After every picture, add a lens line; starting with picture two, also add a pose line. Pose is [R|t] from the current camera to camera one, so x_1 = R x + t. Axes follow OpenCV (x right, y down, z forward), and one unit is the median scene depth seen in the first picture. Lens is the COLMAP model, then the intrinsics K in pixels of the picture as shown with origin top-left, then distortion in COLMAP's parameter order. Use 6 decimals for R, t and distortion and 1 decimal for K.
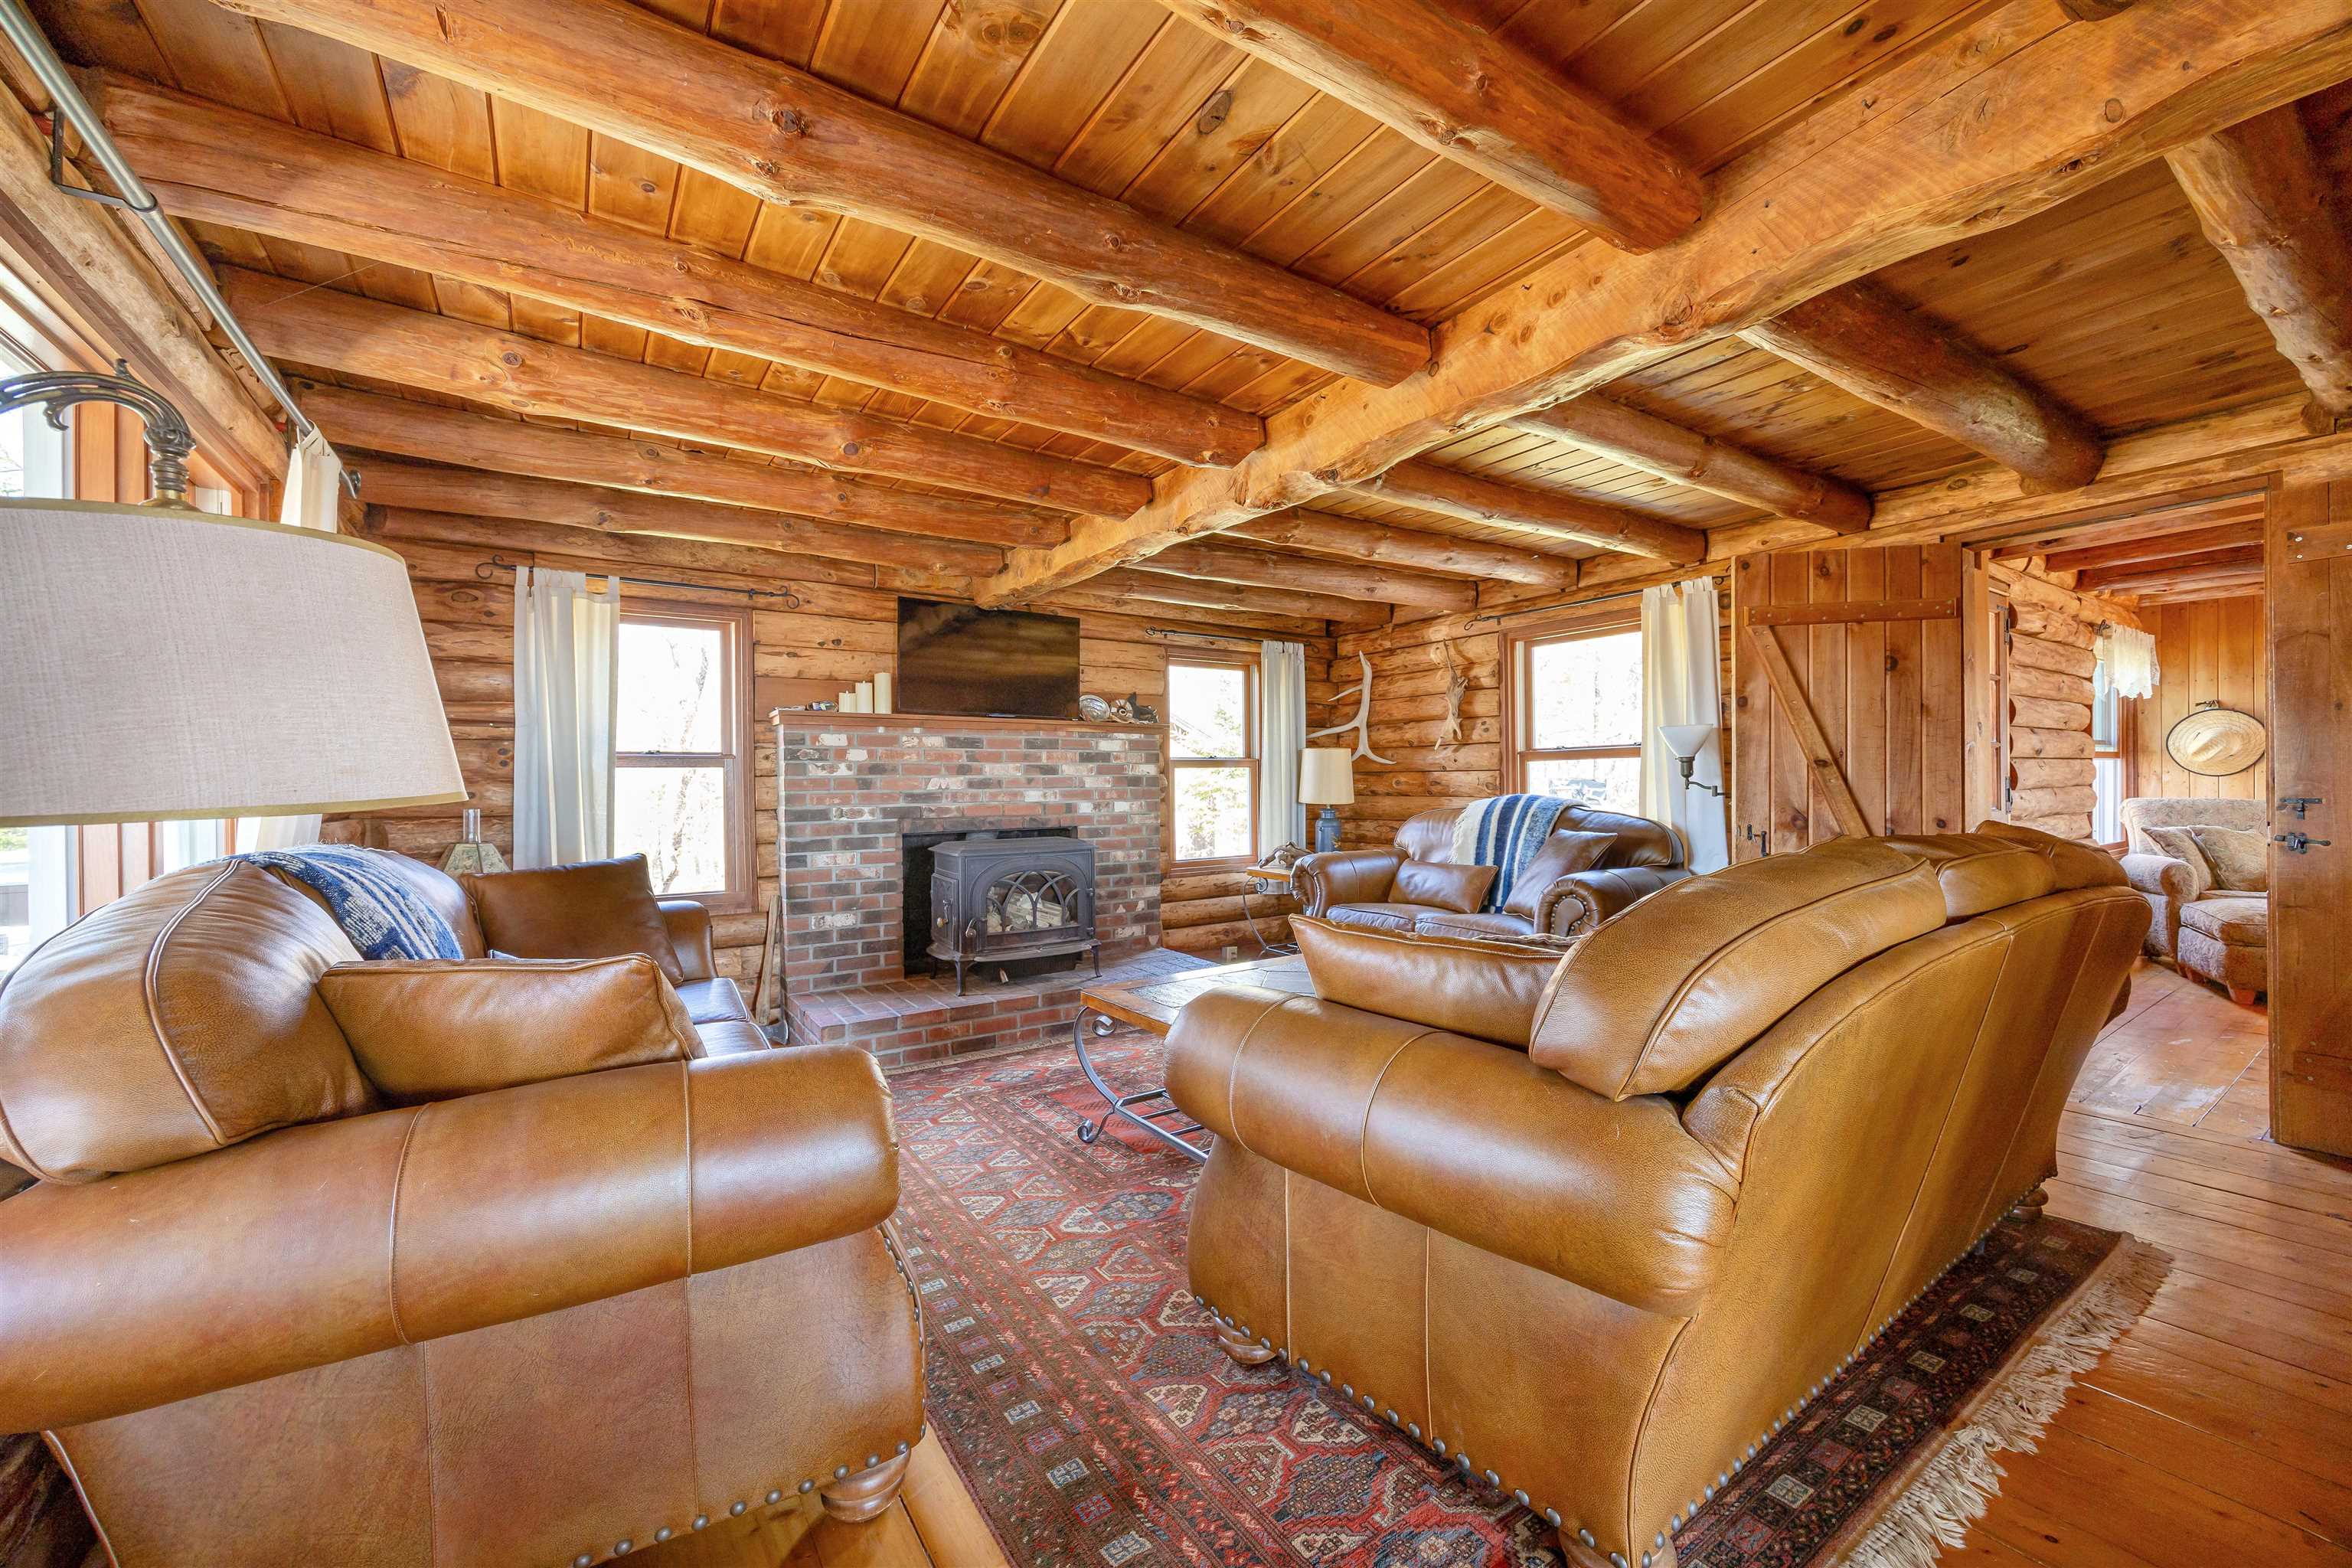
lens RADIAL K [[901.6, 0, 1222.7], [0, 901.6, 788.6], [0, 0, 1]] dist [0.001700, 0.000279]
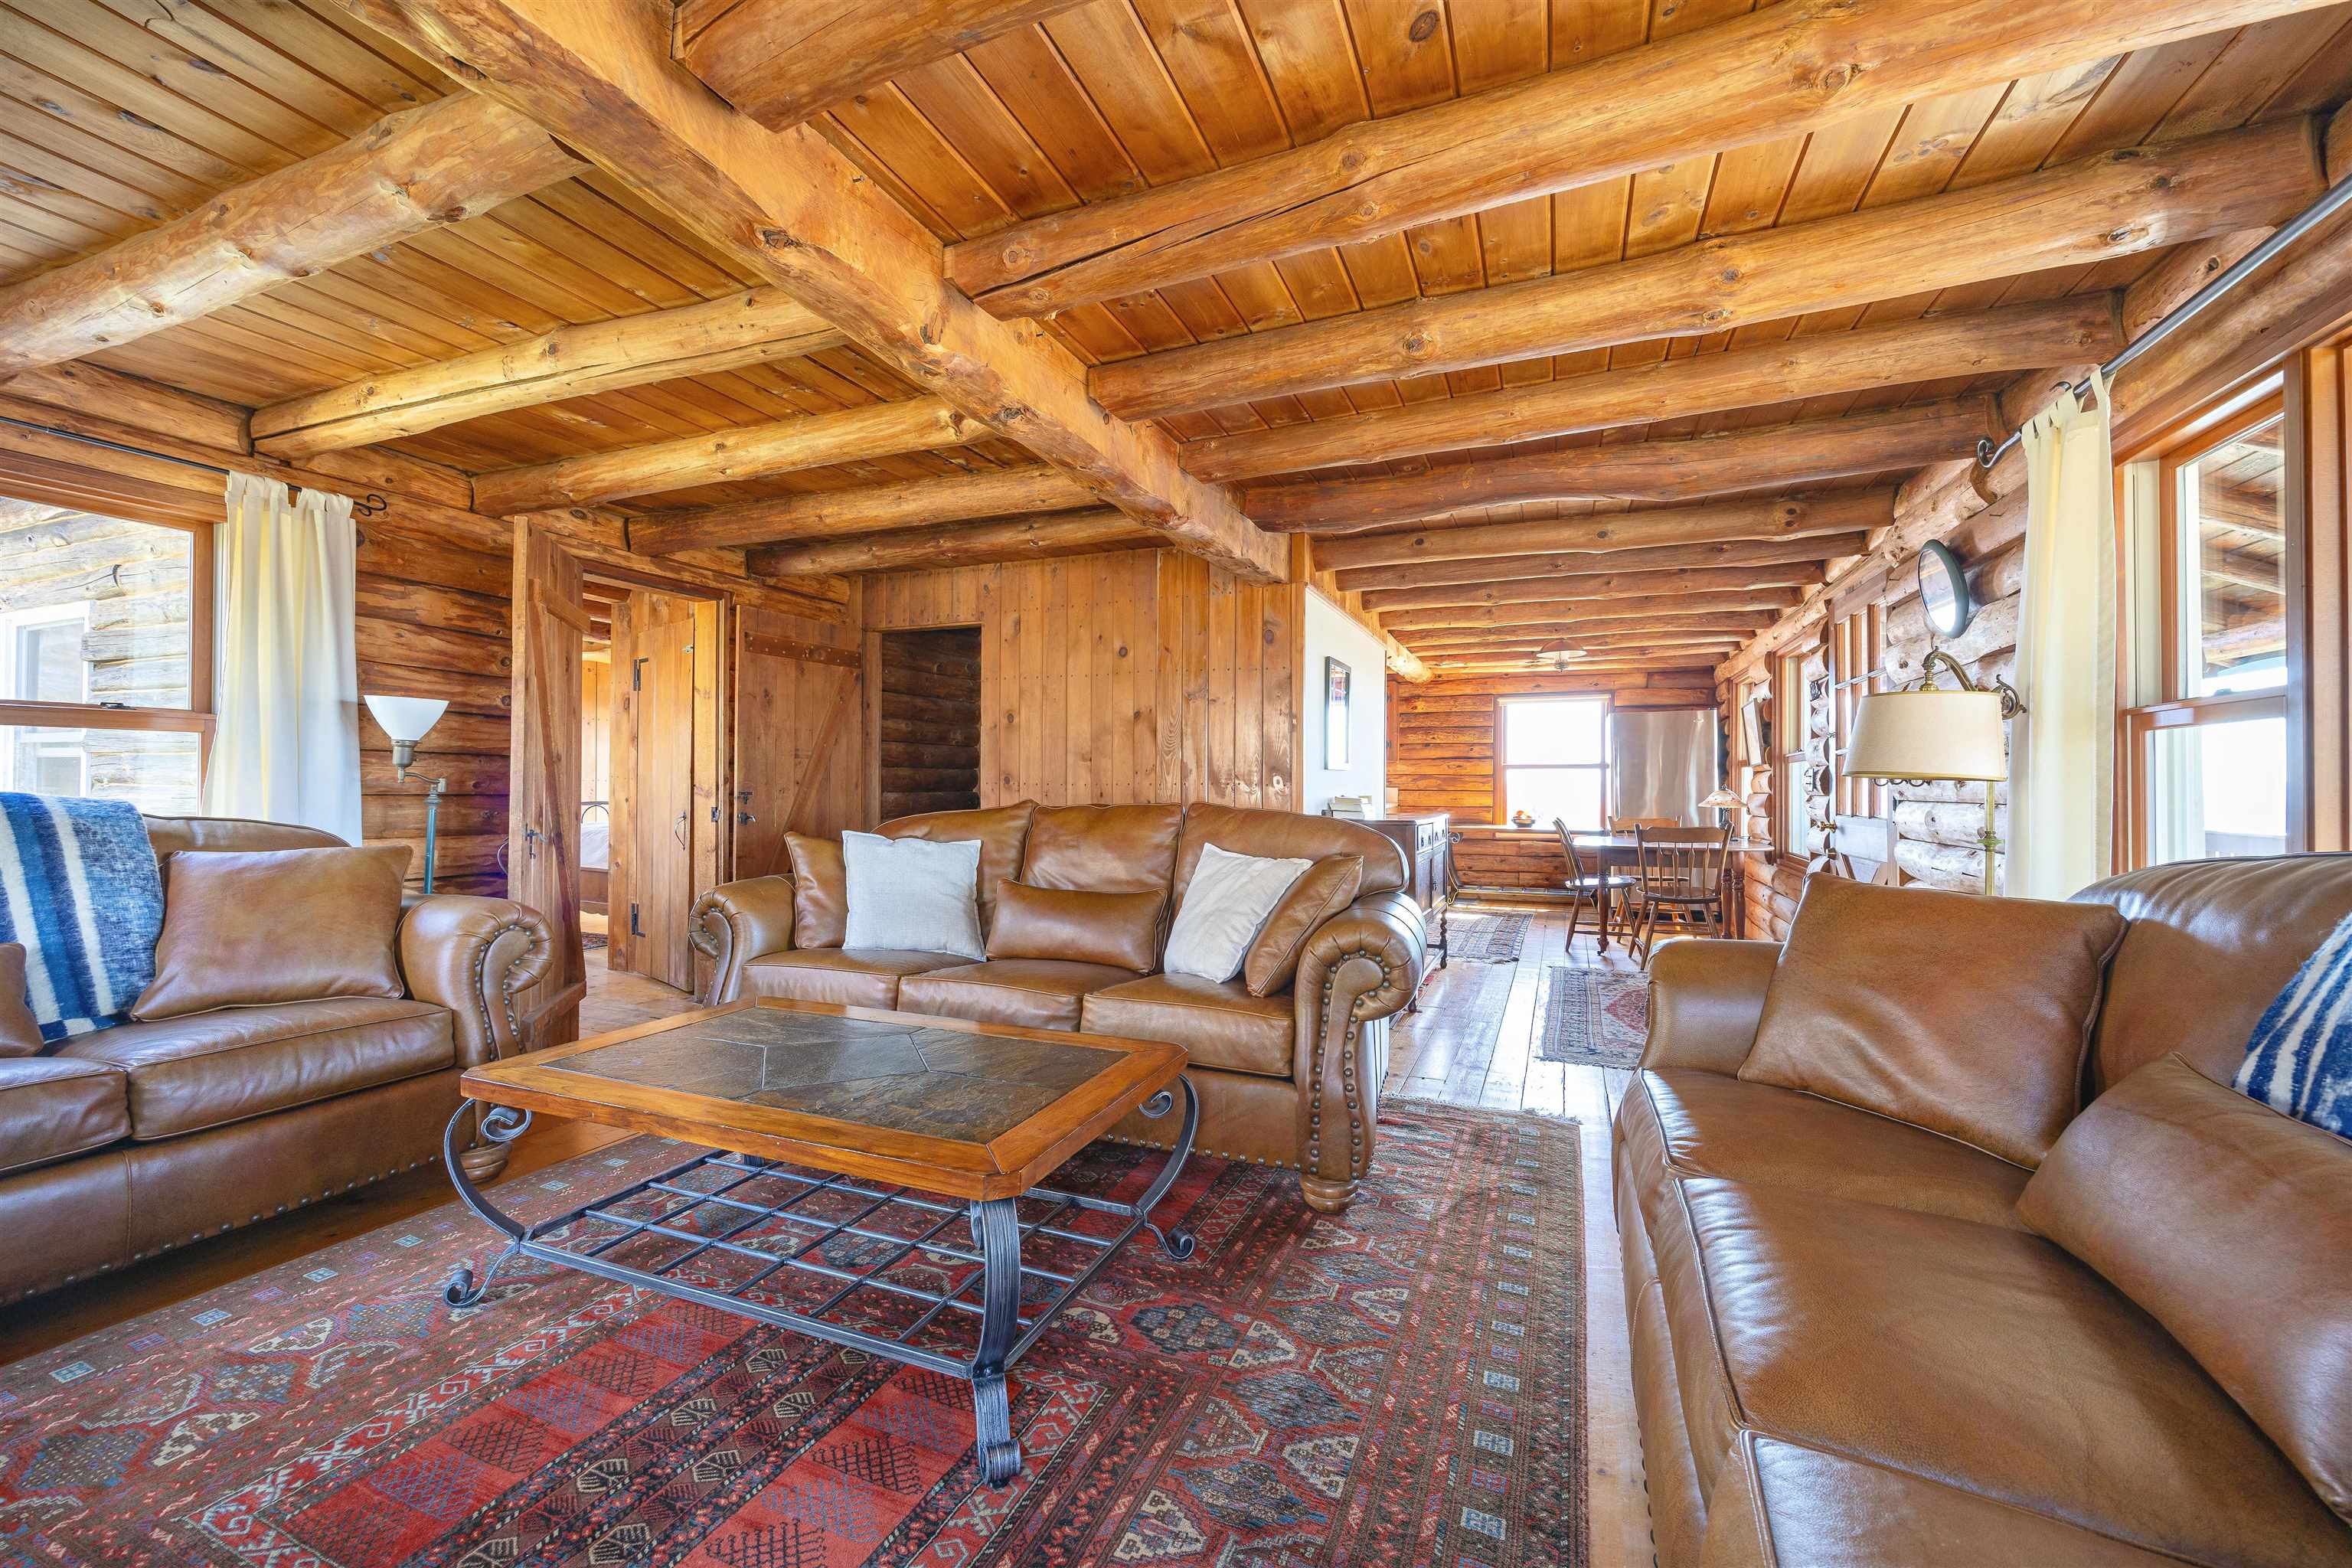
lens RADIAL K [[870.8, 0, 1141.0], [0, 870.8, 784.1], [0, 0, 1]] dist [-0.000531, -0.000121]
pose [[-0.459092, 0.011754, 0.888311, -0.440196], [0.004100, 0.999930, -0.011112, 0.013025], [-0.888379, -0.001460, -0.459108, 0.829727]]
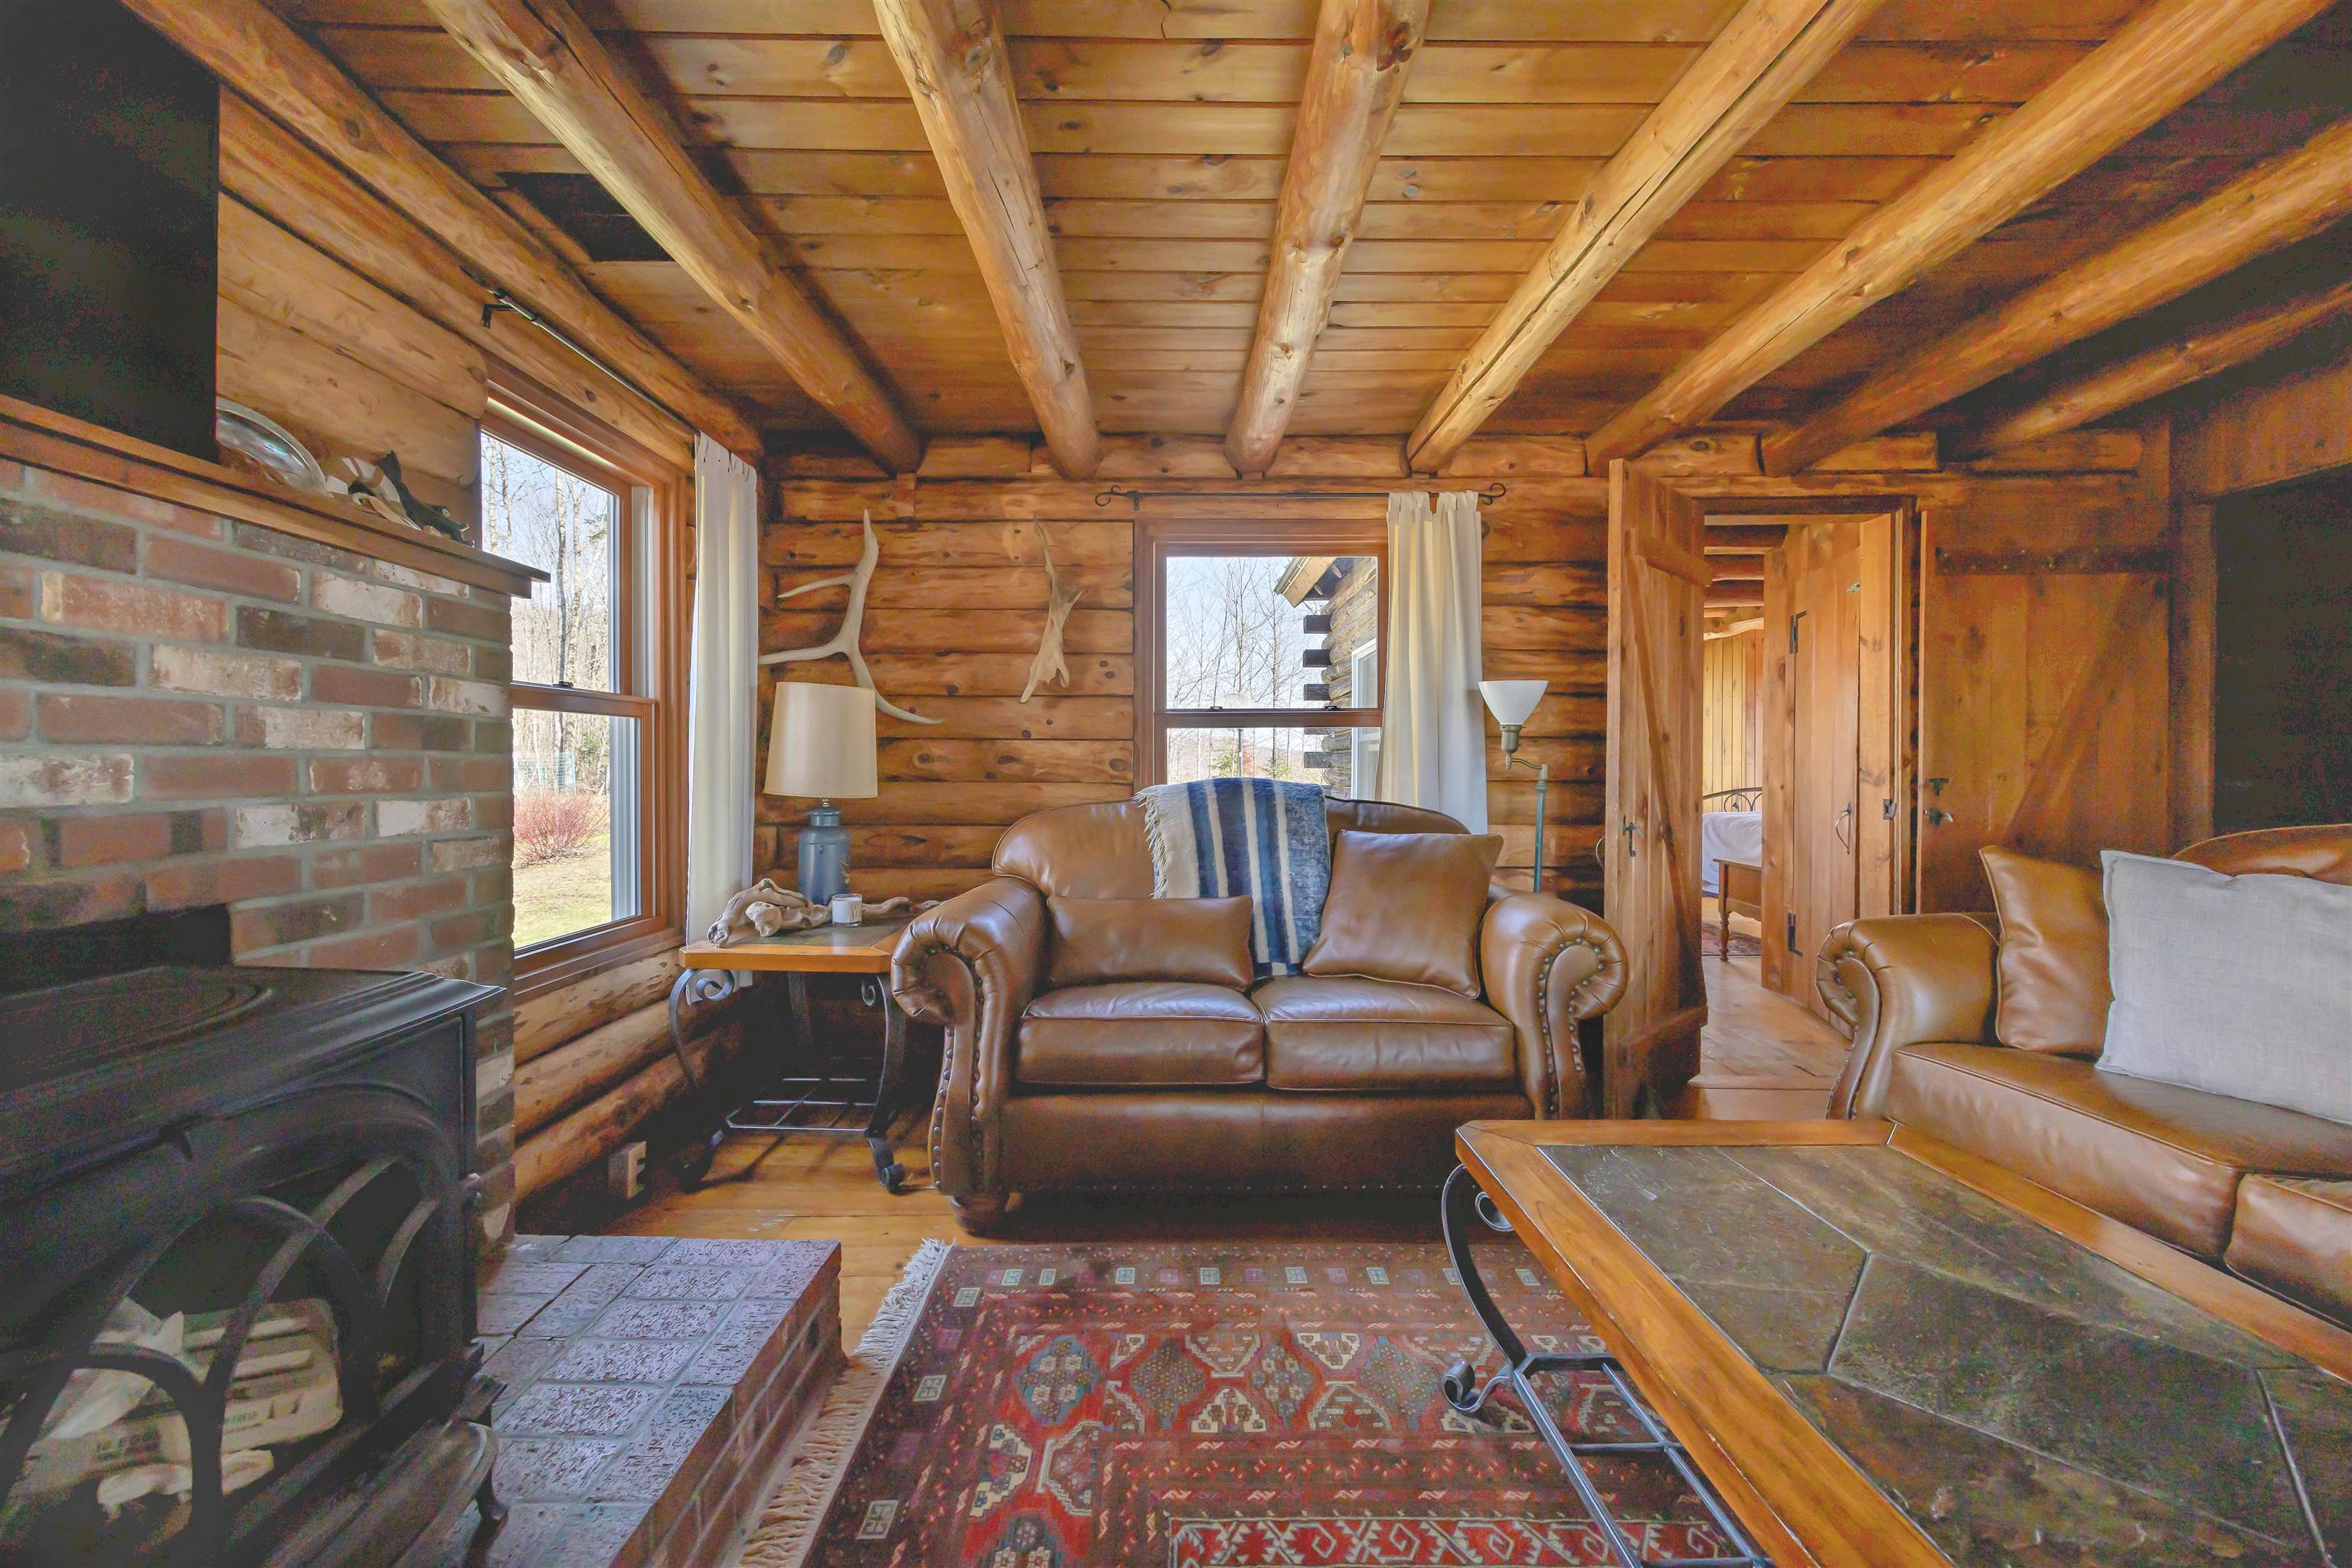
lens RADIAL K [[925.2, 0, 1206.7], [0, 925.2, 778.9], [0, 0, 1]] dist [-0.002724, -0.000061]
pose [[0.606886, 0.000314, 0.794789, -0.246429], [-0.001440, 0.999999, 0.000705, 0.008887], [-0.794788, -0.001573, 0.606885, 0.780693]]
